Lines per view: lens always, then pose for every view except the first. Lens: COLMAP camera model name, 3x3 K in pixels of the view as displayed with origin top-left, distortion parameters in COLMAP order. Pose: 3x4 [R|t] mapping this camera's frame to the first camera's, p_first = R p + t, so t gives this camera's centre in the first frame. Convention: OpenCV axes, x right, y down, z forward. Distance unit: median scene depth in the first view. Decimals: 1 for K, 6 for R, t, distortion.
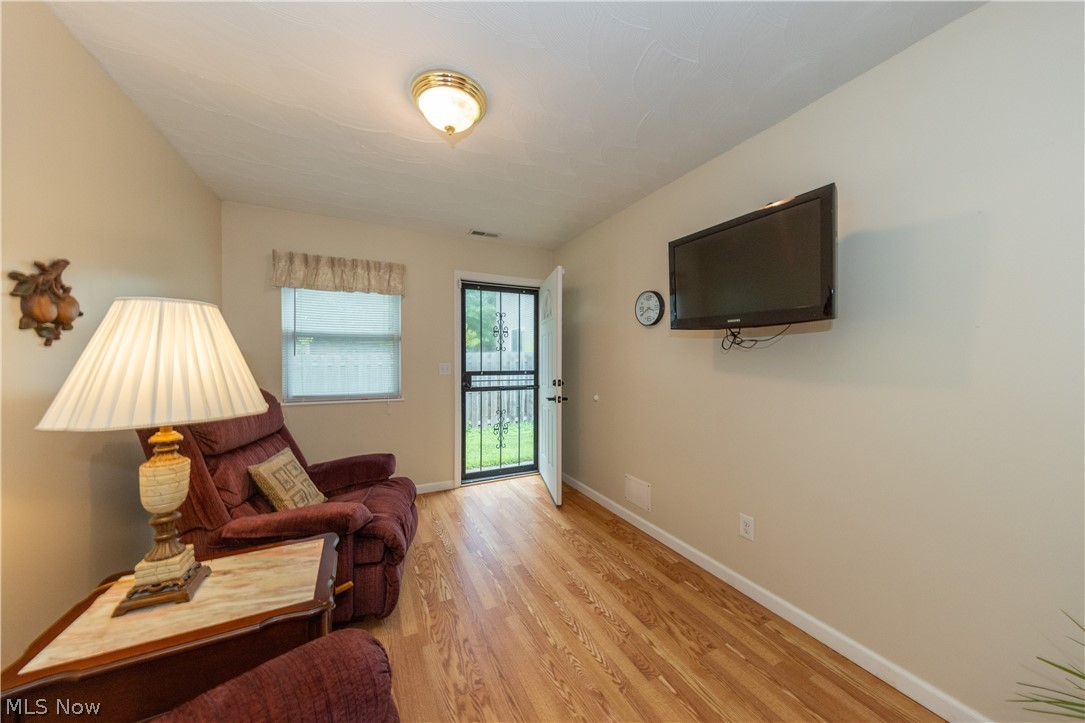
lens RADIAL K [[350.2, 0, 523.7], [0, 350.2, 379.8], [0, 0, 1]] dist [0.001298, 0.000121]
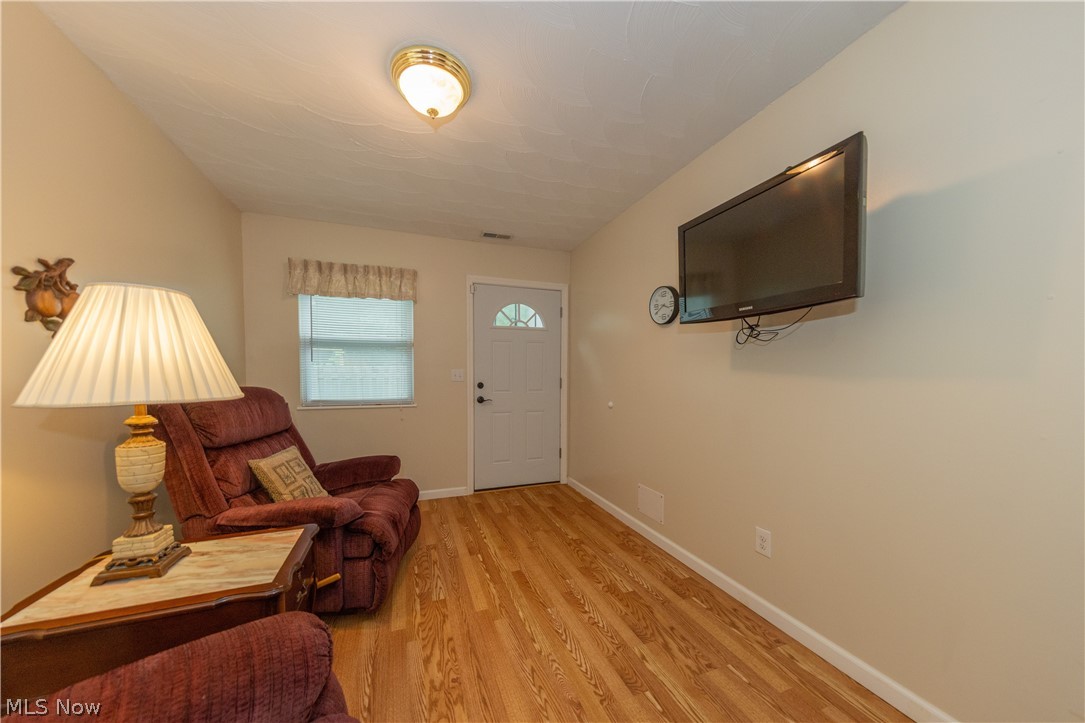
lens RADIAL K [[350.2, 0, 525.9], [0, 350.2, 406.9], [0, 0, 1]] dist [0.001298, 0.000121]
pose [[0.994411, 0.005943, -0.105408, 0.152447], [-0.003036, 0.999611, 0.027723, 0.061426], [0.105532, -0.027248, 0.994043, 0.059165]]
